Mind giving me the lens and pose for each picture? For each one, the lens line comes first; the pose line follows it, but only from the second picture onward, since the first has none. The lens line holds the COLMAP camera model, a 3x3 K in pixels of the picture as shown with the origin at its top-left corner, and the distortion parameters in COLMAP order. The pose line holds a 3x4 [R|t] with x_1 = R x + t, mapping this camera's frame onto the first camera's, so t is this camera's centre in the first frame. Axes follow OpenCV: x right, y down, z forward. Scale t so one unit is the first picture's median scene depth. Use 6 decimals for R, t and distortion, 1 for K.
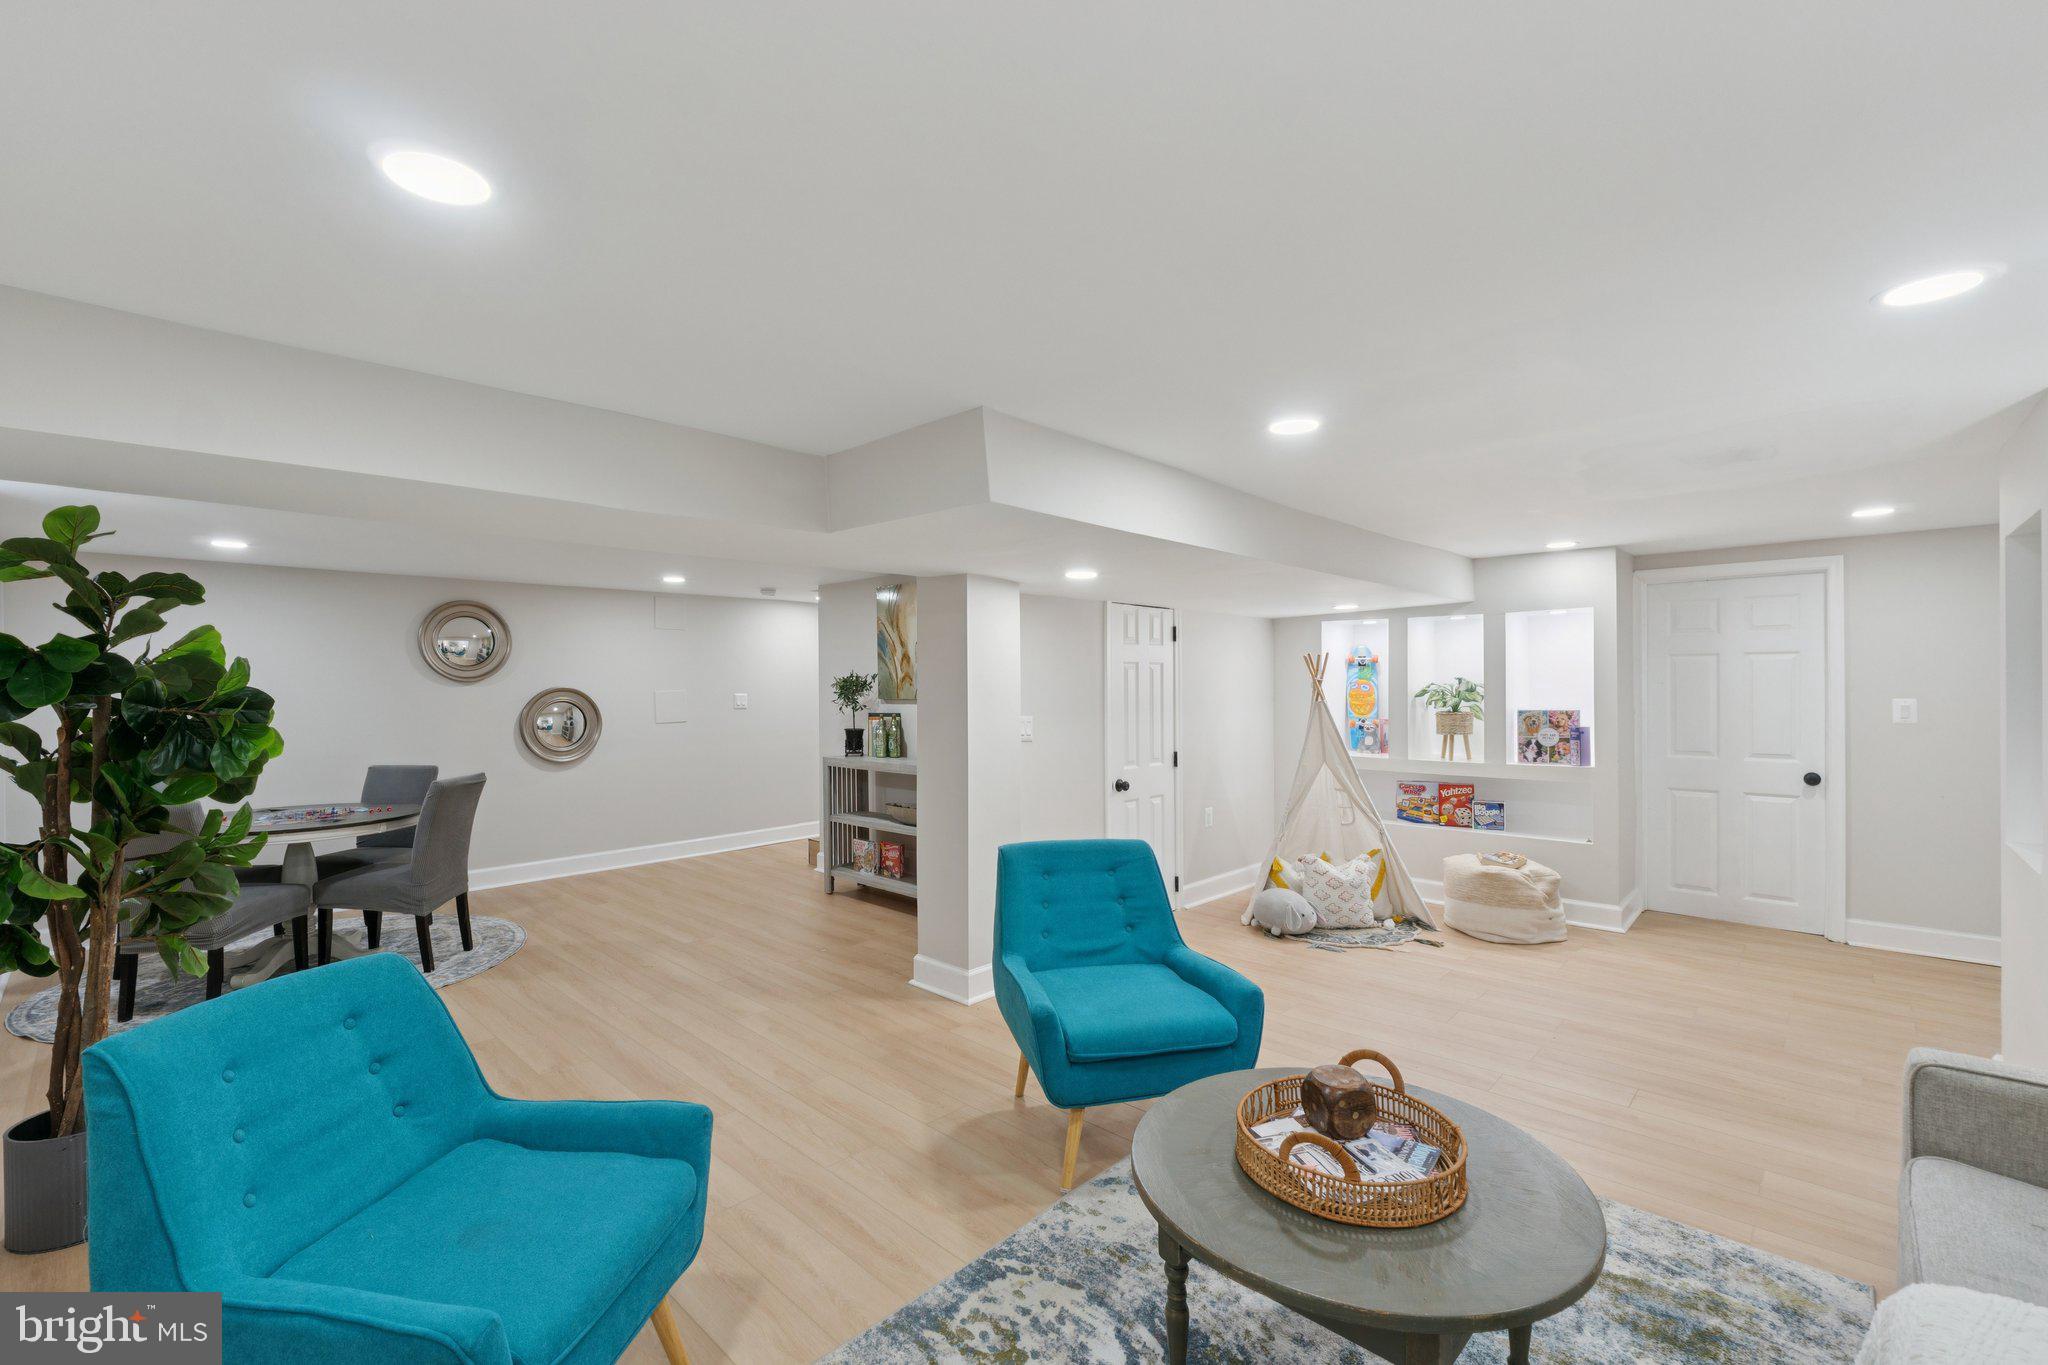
lens RADIAL K [[892.2, 0, 1024.0], [0, 892.2, 682.5], [0, 0, 1]] dist [-0.008330, -0.000092]
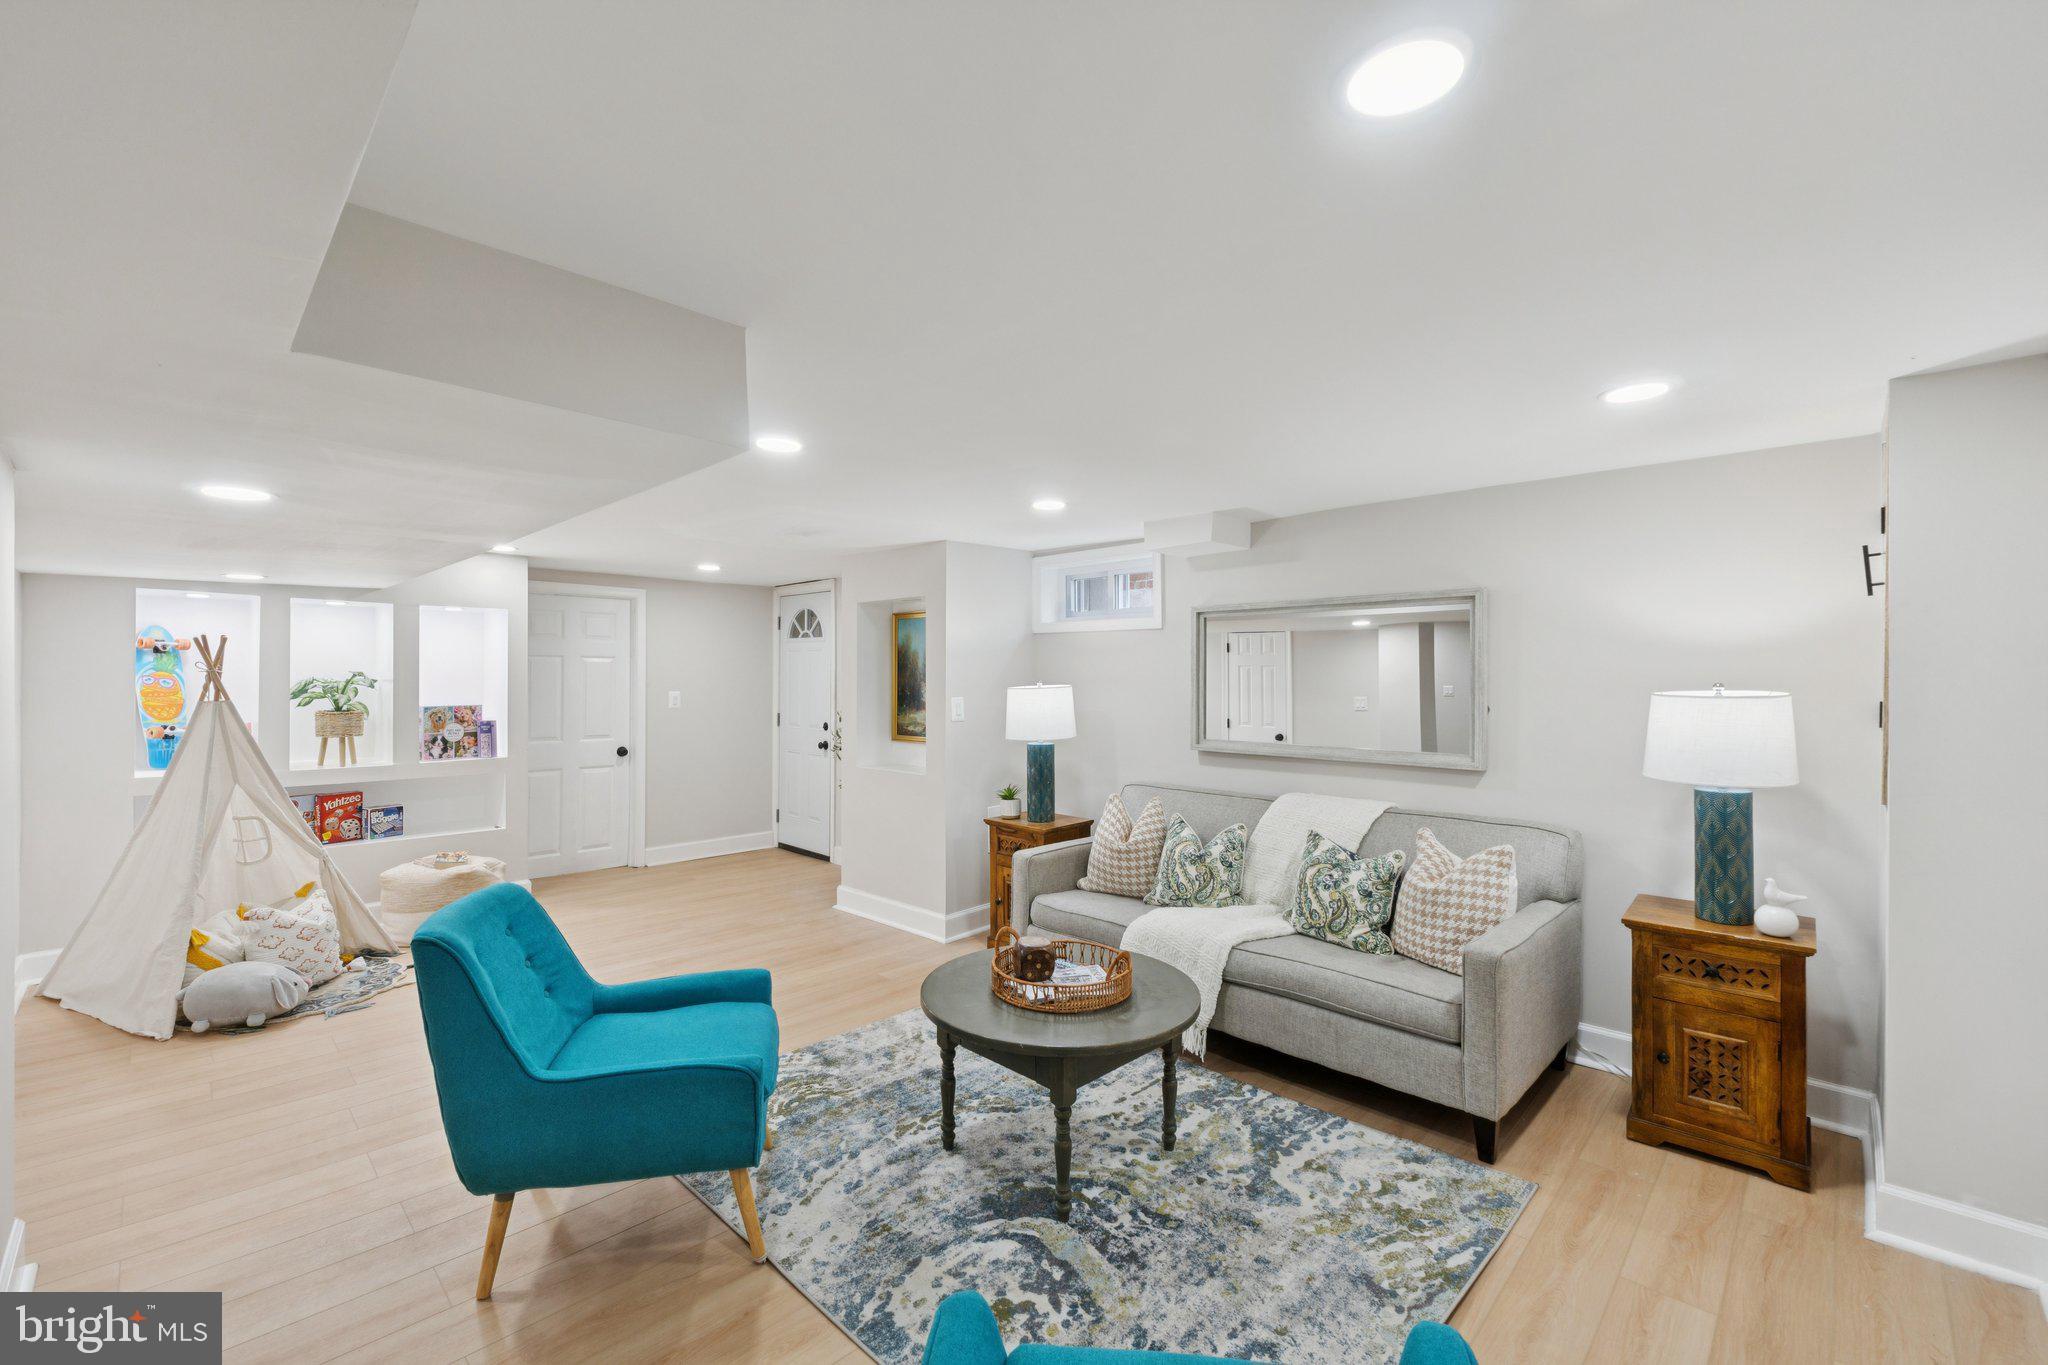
lens RADIAL K [[861.8, 0, 1018.3], [0, 861.8, 678.5], [0, 0, 1]] dist [-0.007205, 0.000104]
pose [[-0.000645, 0.006914, 0.999976, -0.384513], [-0.009464, 0.999931, -0.006920, 0.000811], [-0.999955, -0.009469, -0.000579, 0.358782]]
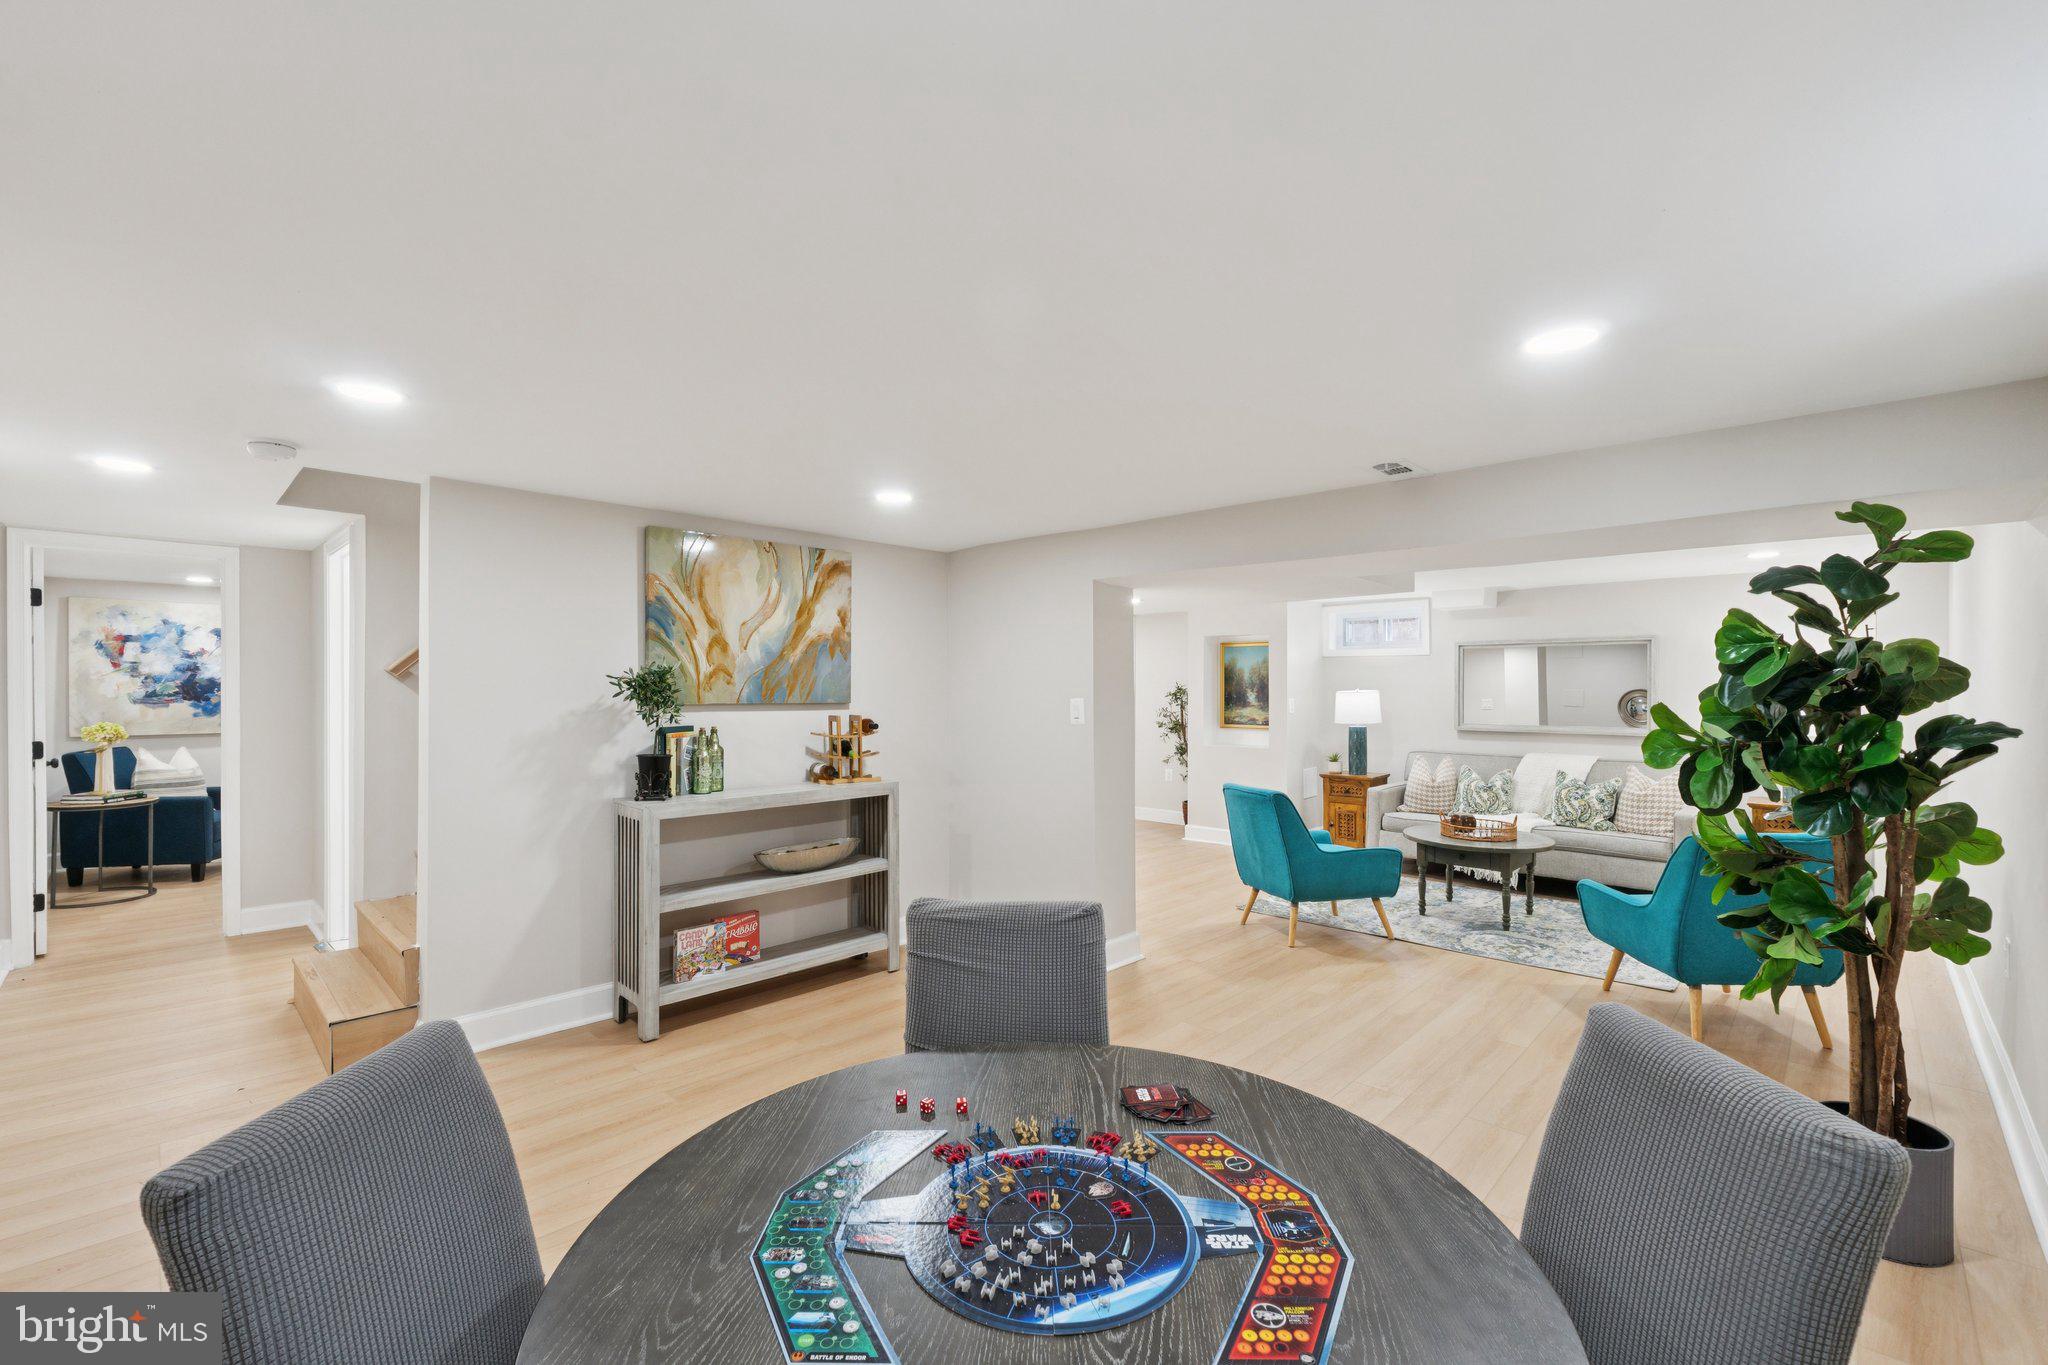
lens RADIAL K [[860.2, 0, 1018.6], [0, 860.2, 688.9], [0, 0, 1]] dist [-0.008128, 0.000040]
pose [[-0.003404, 0.003752, 0.999987, -0.914306], [-0.008412, 0.999957, -0.003781, 0.008645], [-0.999959, -0.008425, -0.003373, 0.891884]]
